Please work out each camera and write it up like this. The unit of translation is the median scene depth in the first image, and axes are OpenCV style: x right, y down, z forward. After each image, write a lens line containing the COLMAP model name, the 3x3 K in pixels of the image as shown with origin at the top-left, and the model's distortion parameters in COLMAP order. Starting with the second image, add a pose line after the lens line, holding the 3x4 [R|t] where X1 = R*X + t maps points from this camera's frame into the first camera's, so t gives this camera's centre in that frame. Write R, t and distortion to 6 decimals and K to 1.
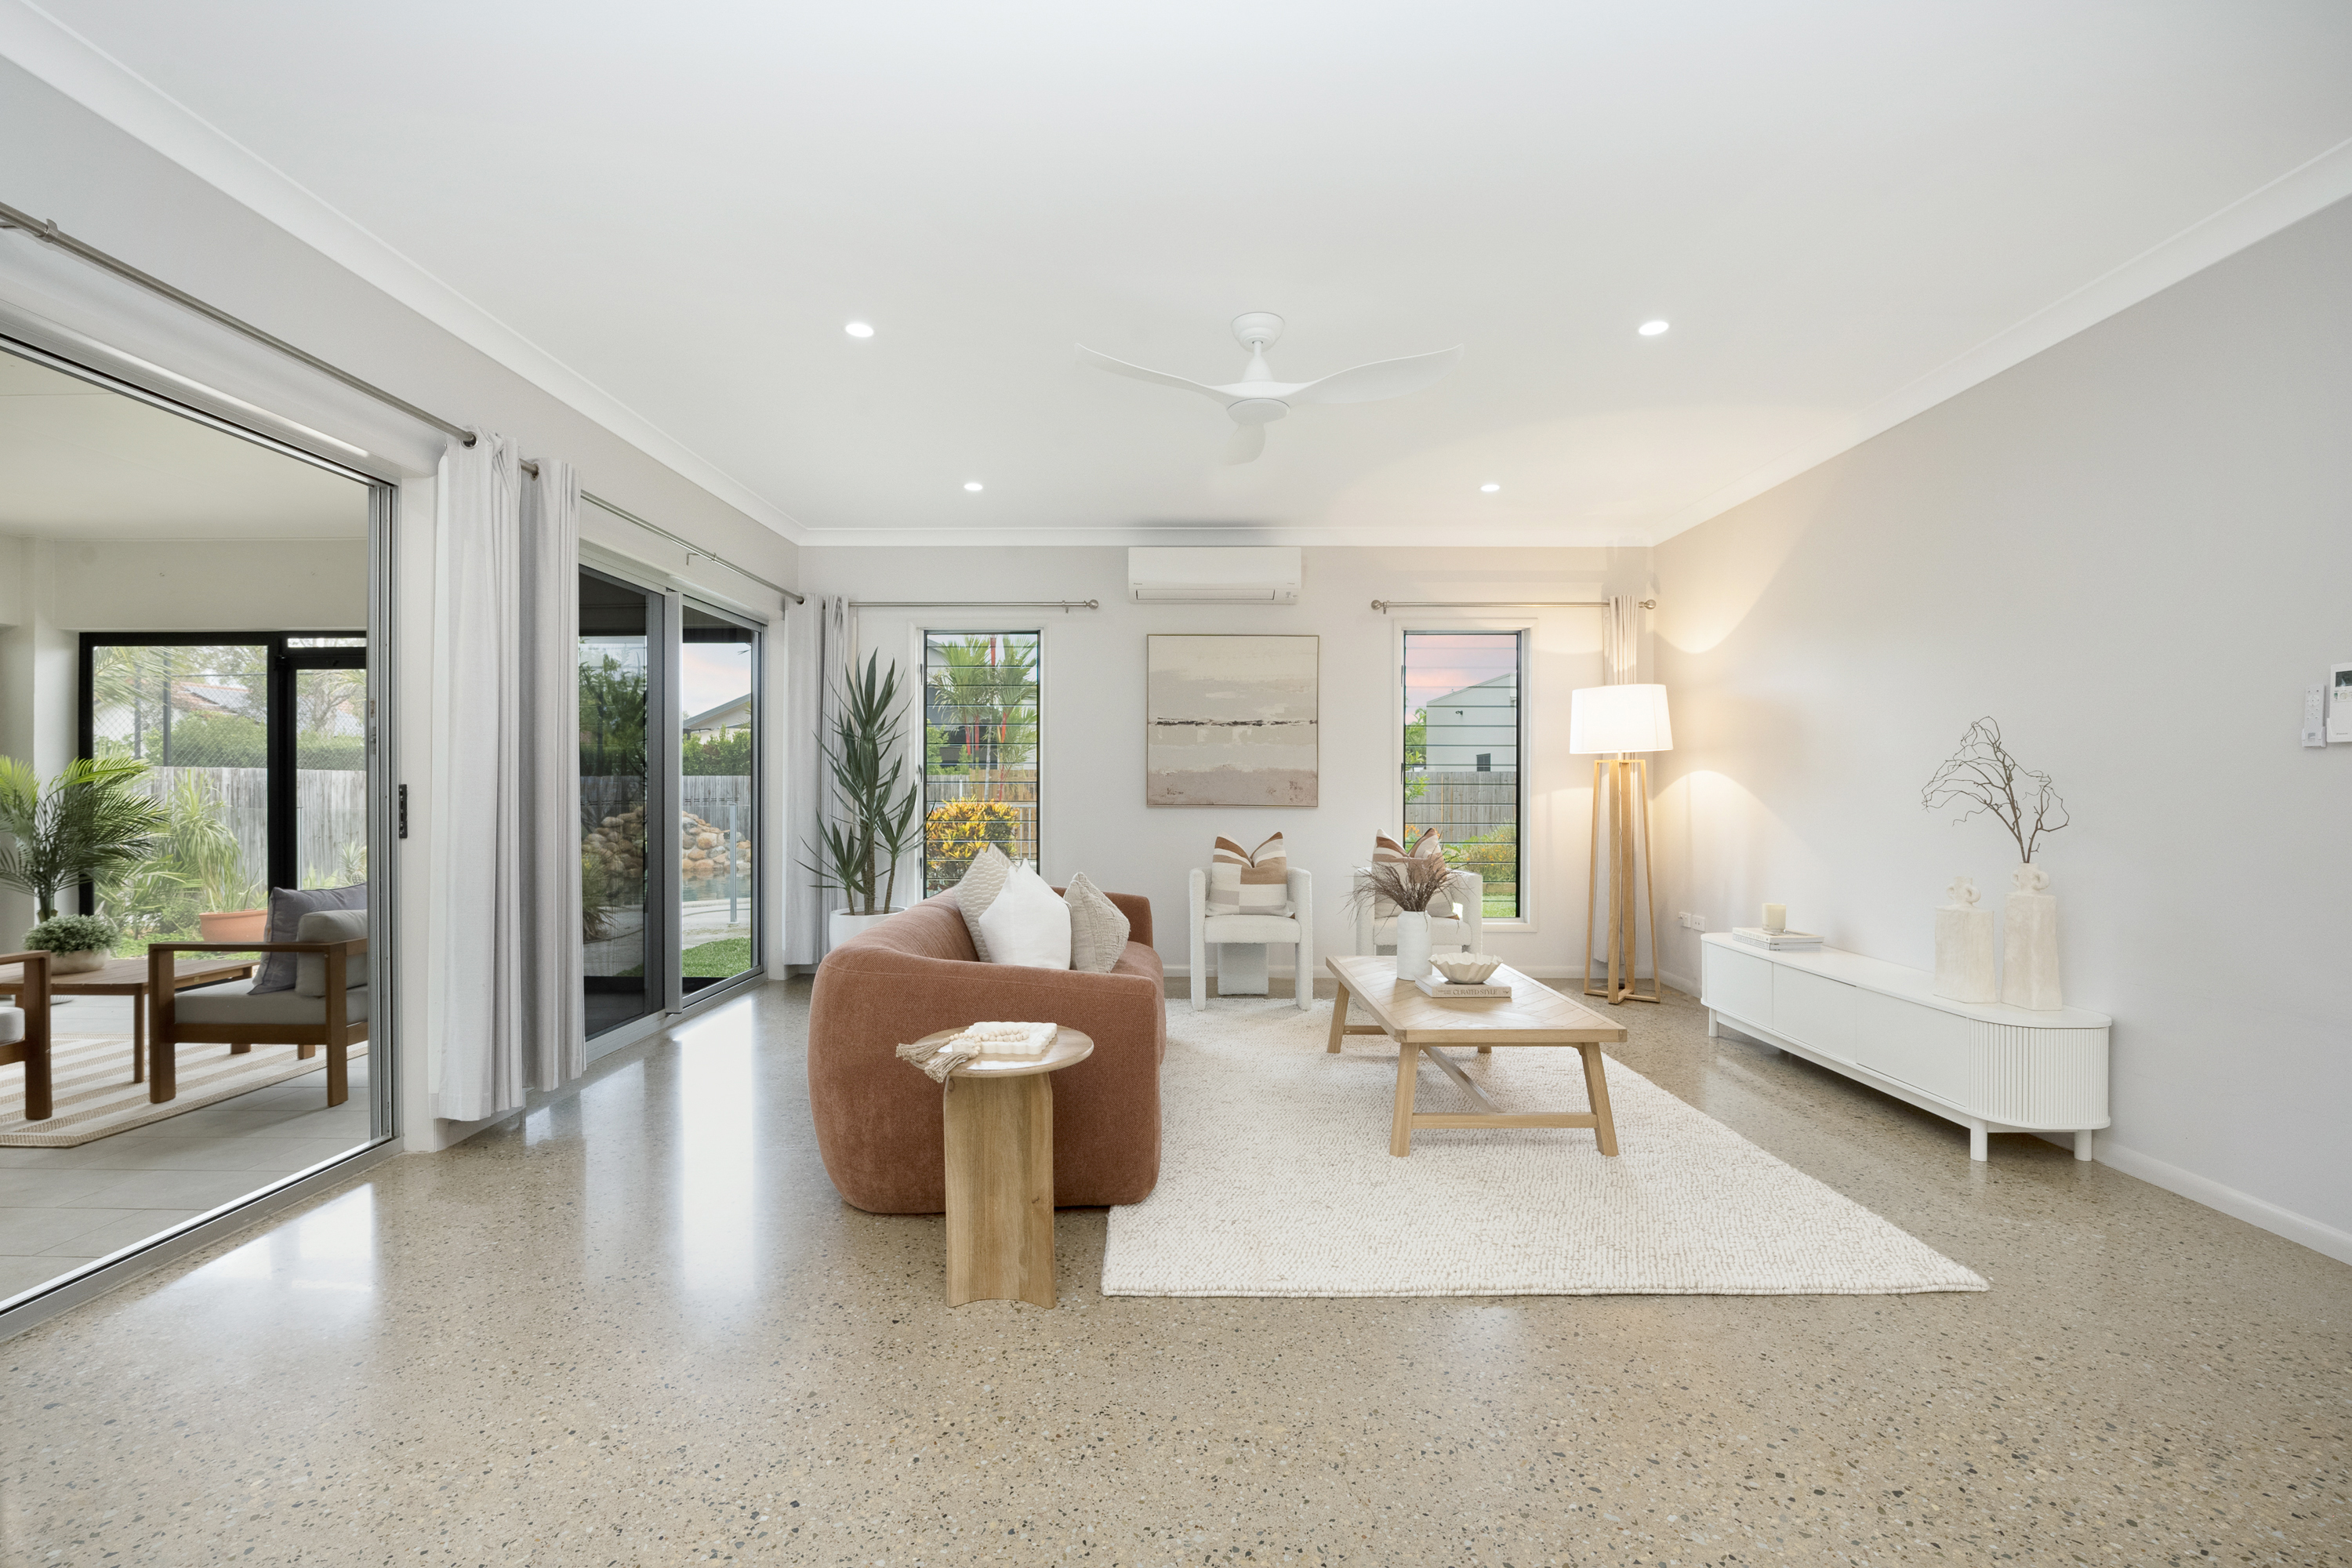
lens RADIAL K [[969.1, 0, 1171.6], [0, 969.1, 787.8], [0, 0, 1]] dist [-0.021415, -0.000016]
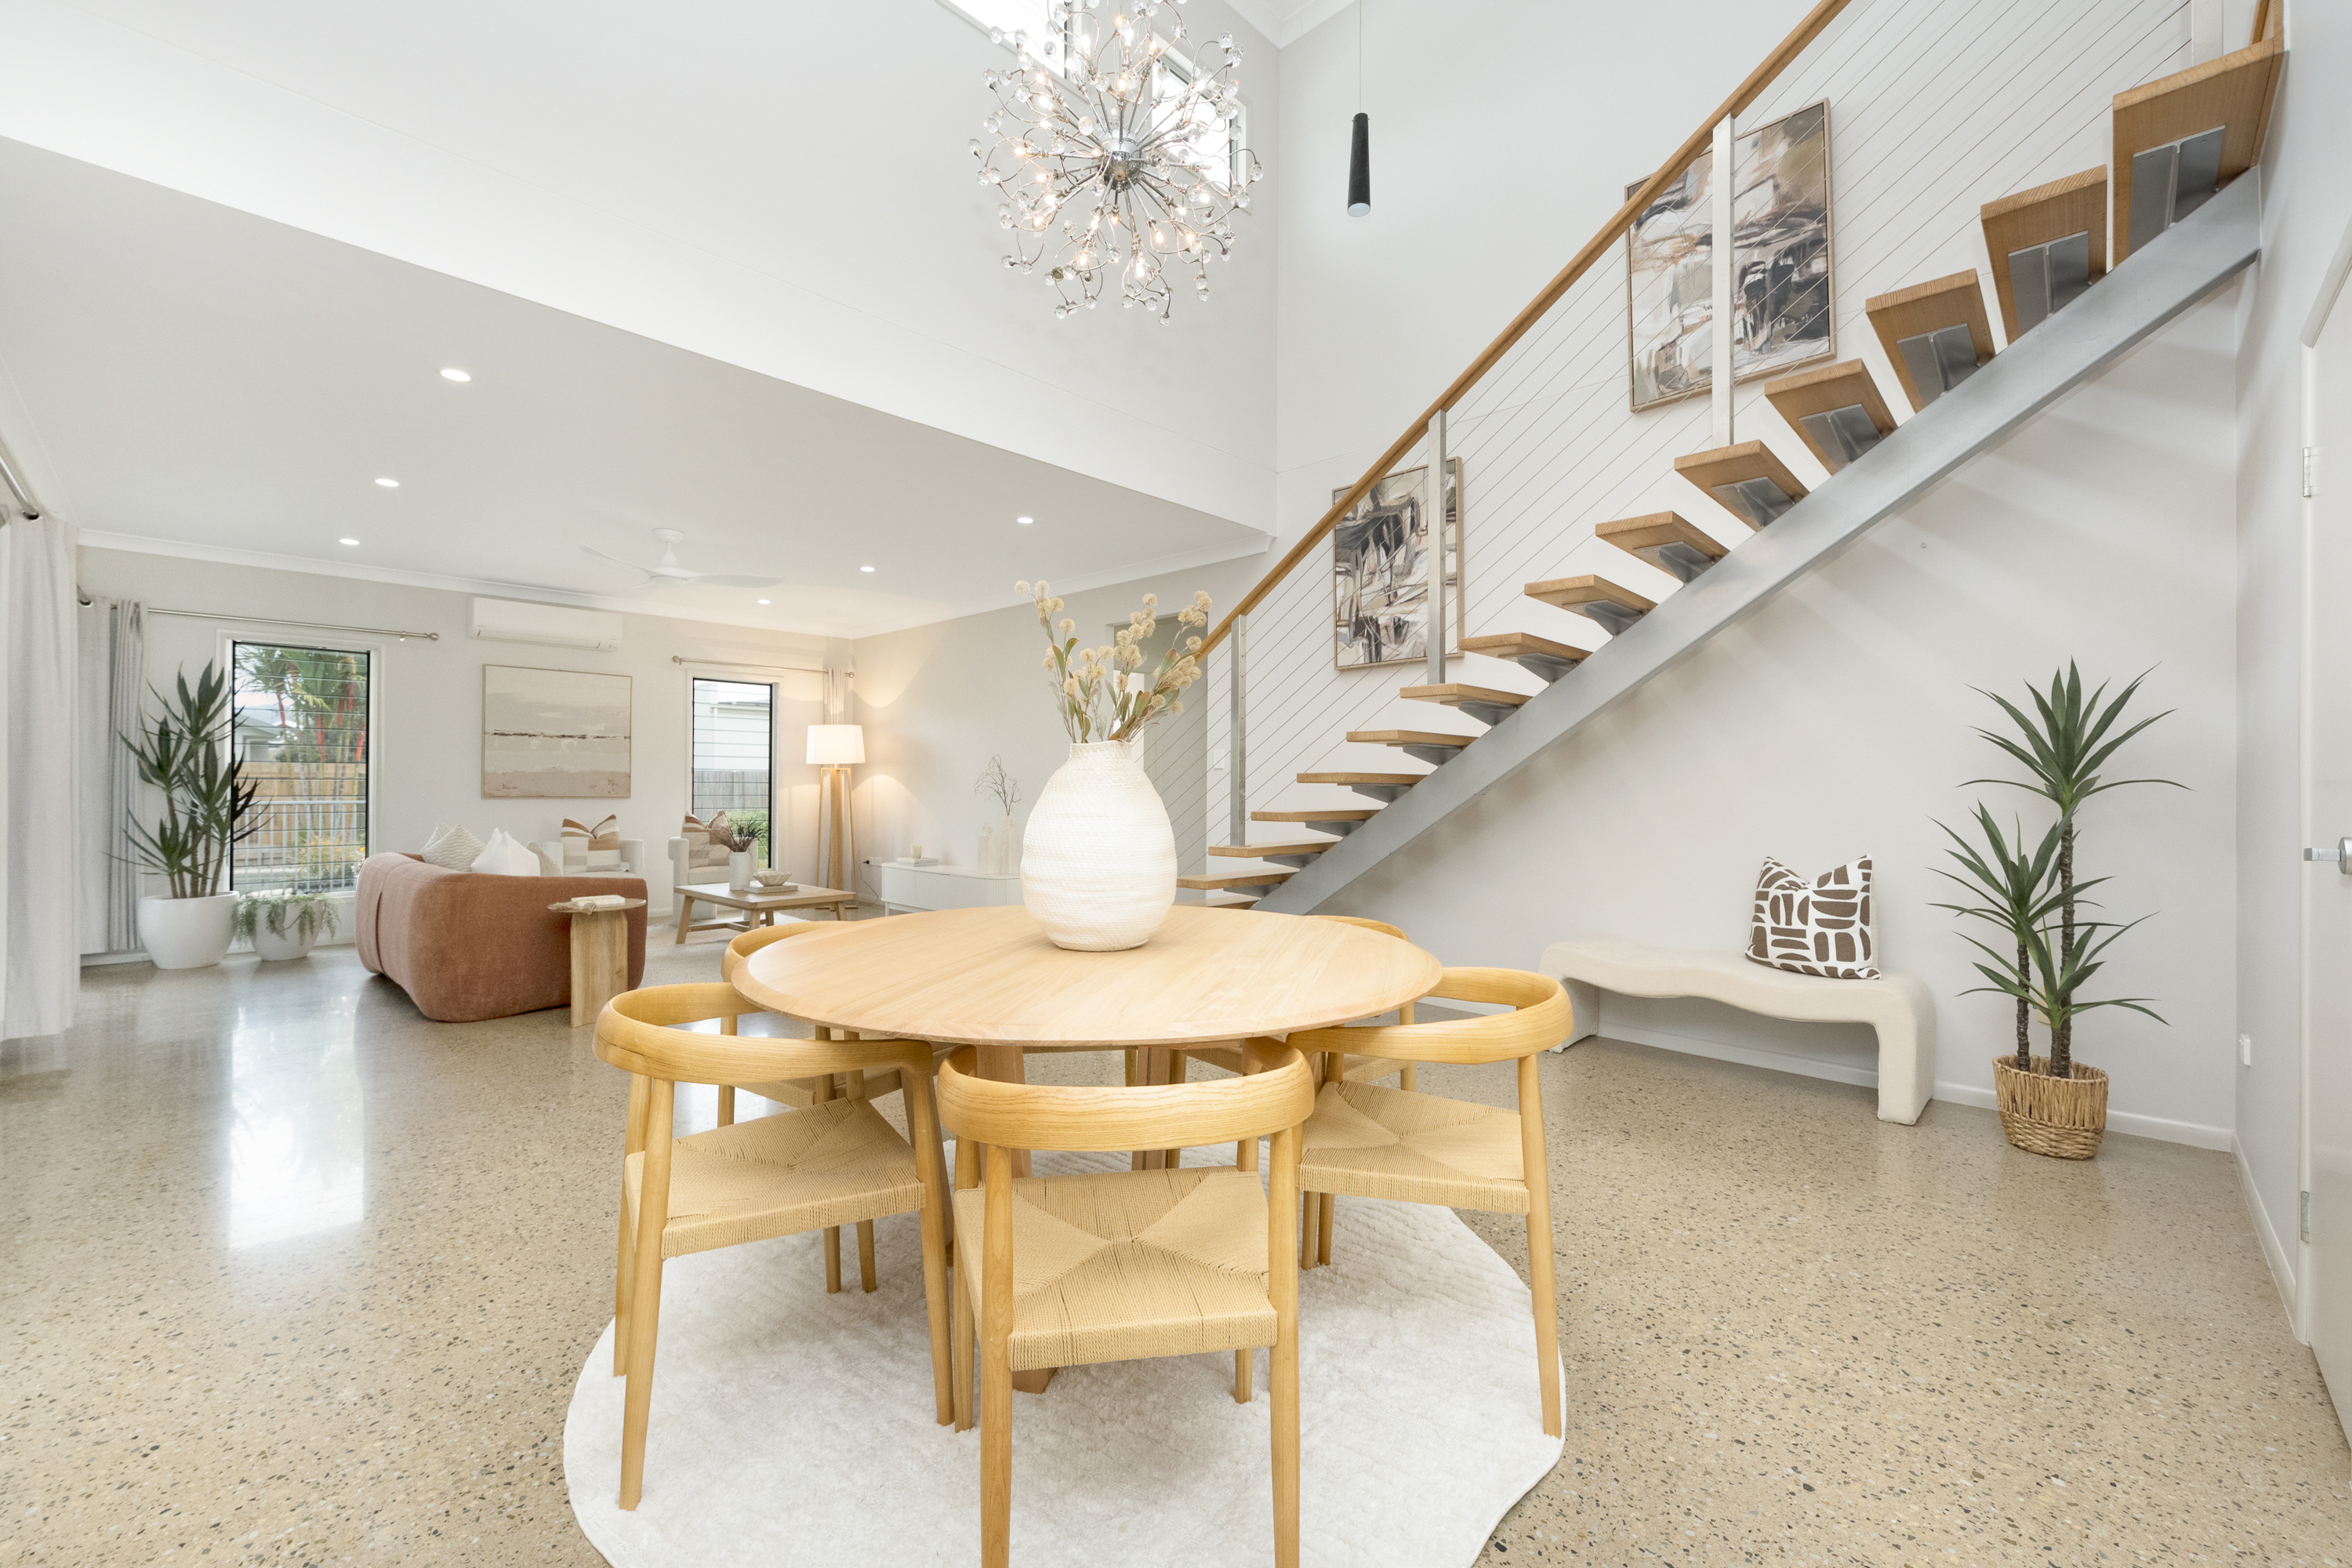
lens RADIAL K [[958.3, 0, 1176.0], [0, 958.3, 784.0], [0, 0, 1]] dist [0.000416, 0.000076]
pose [[0.681119, 0.002288, 0.732169, -0.339013], [-0.002400, 0.999997, -0.000892, -0.000702], [-0.732169, -0.001150, 0.681122, -0.549671]]
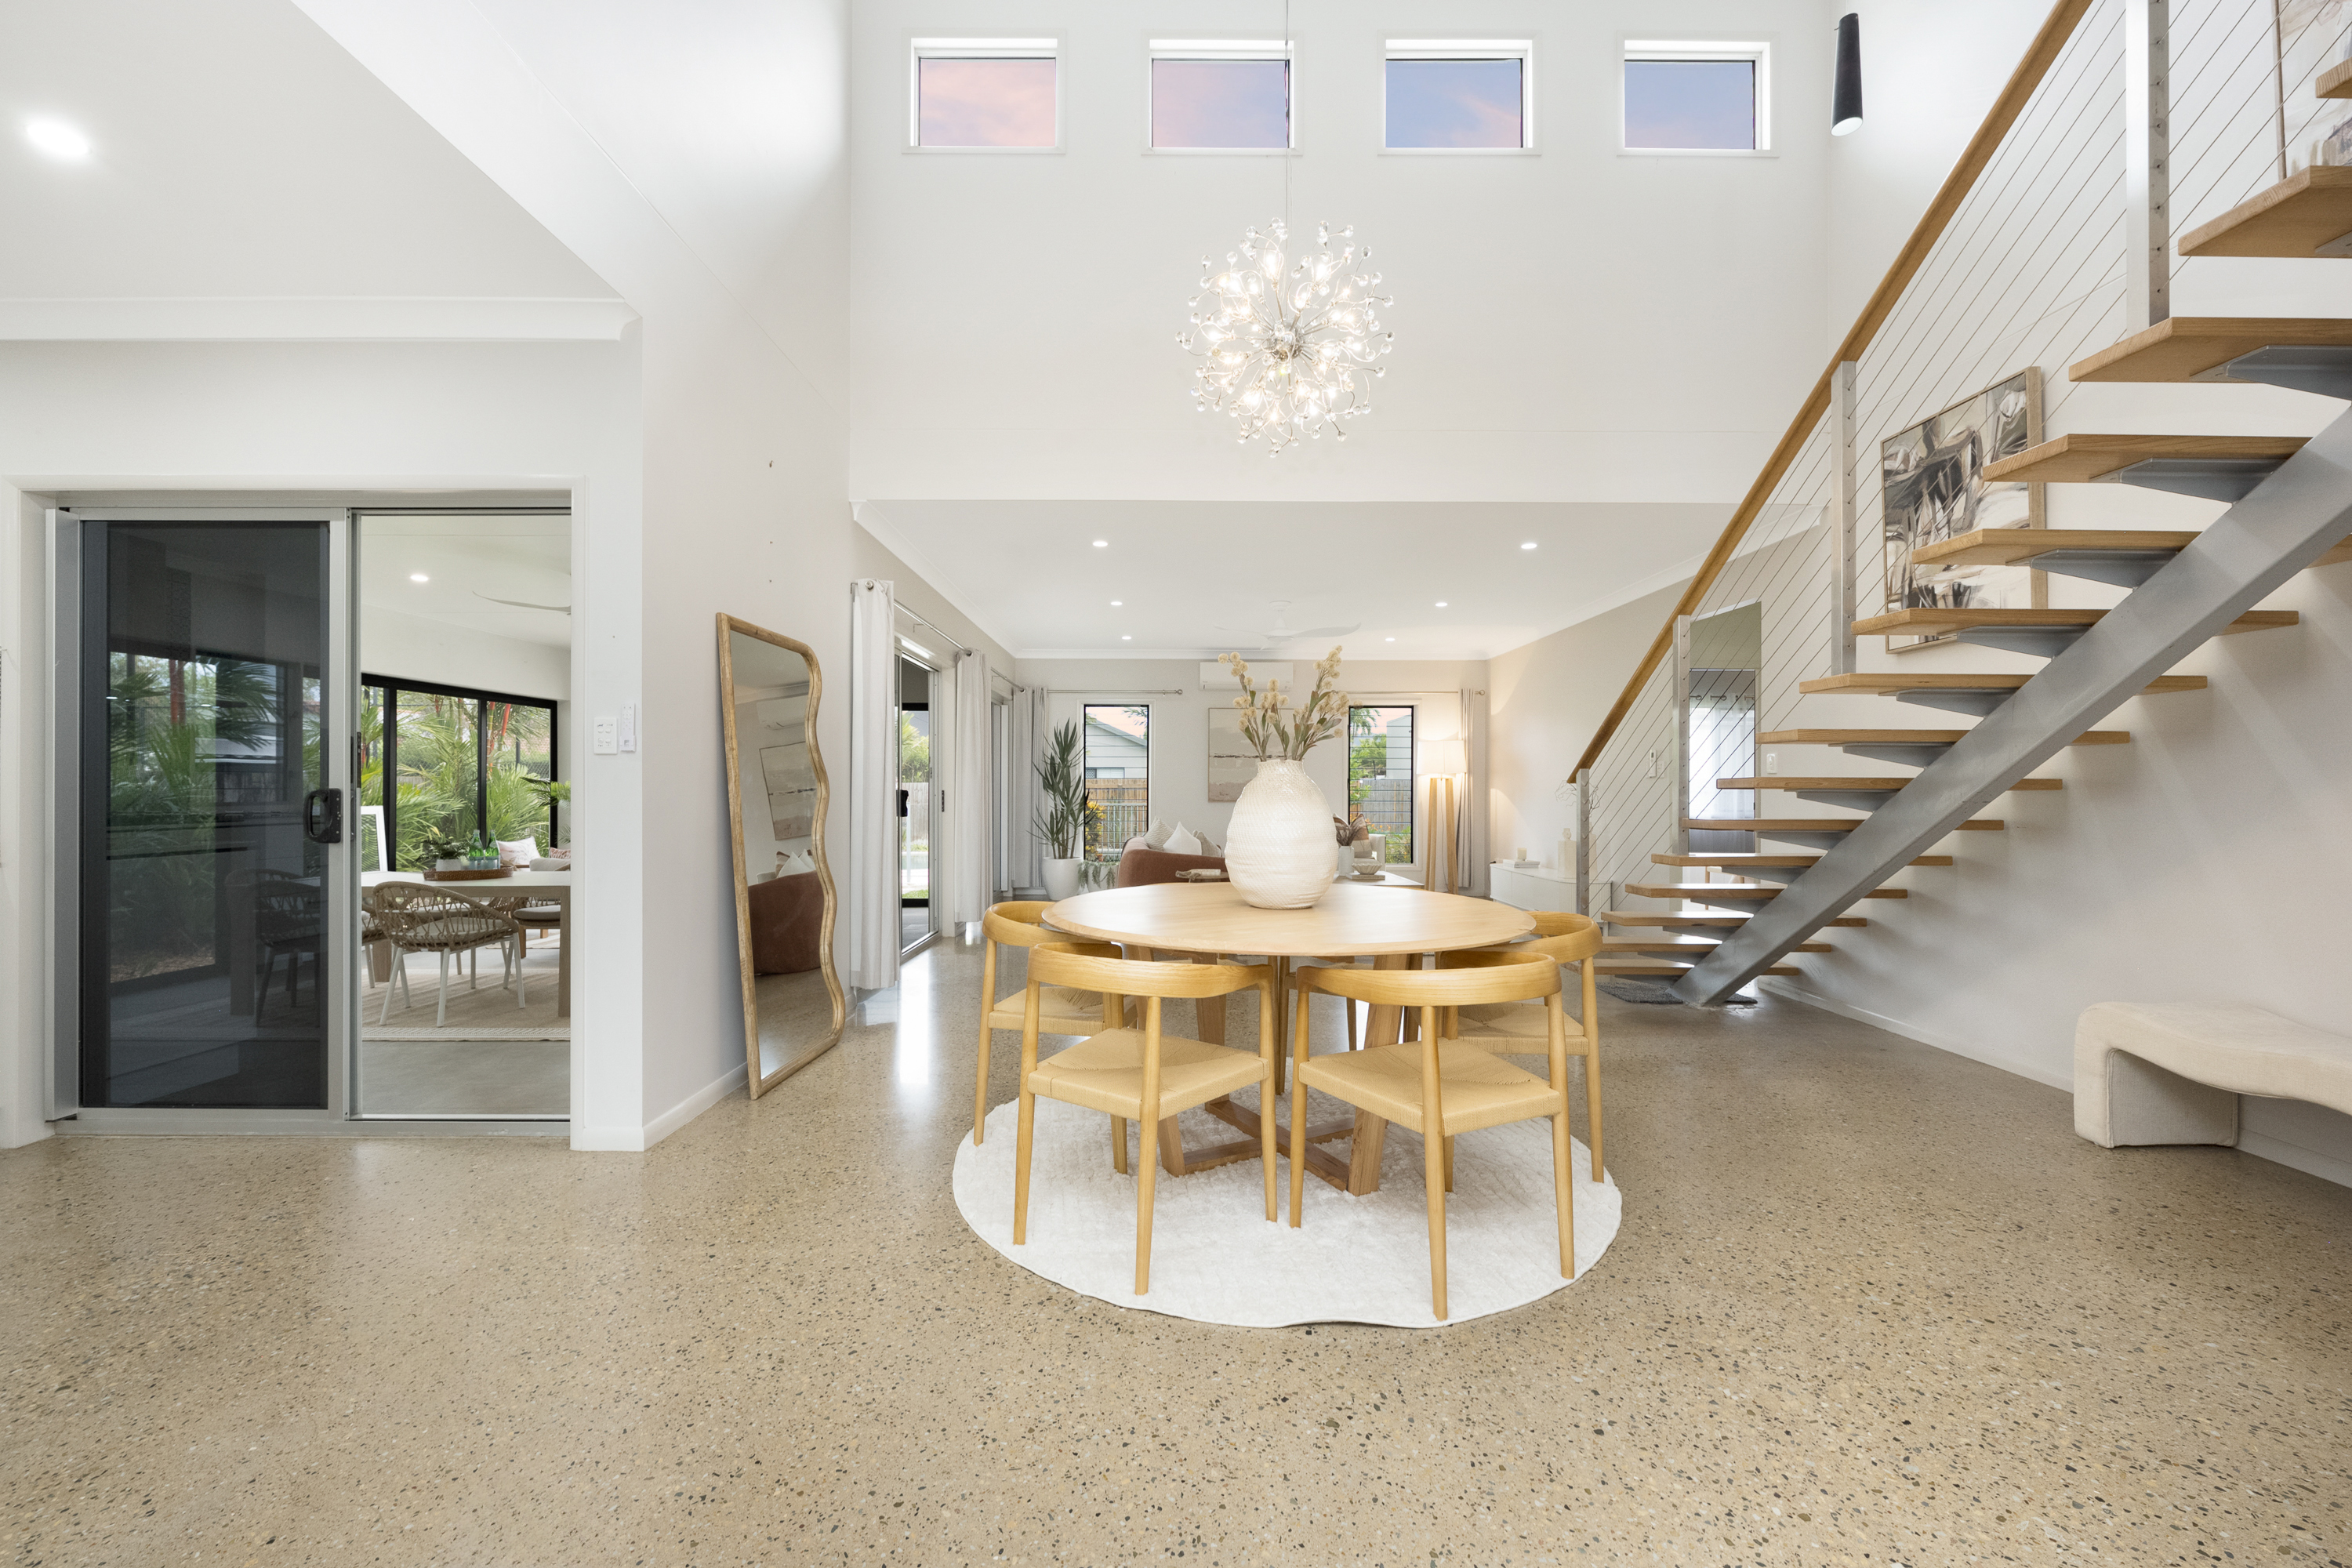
lens RADIAL K [[942.9, 0, 1167.4], [0, 942.9, 785.9], [0, 0, 1]] dist [-0.000892, -0.000130]
pose [[0.999818, 0.001614, 0.018991, -0.141440], [-0.001487, 0.999976, -0.006697, 0.001372], [-0.019001, 0.006668, 0.999797, -0.804093]]
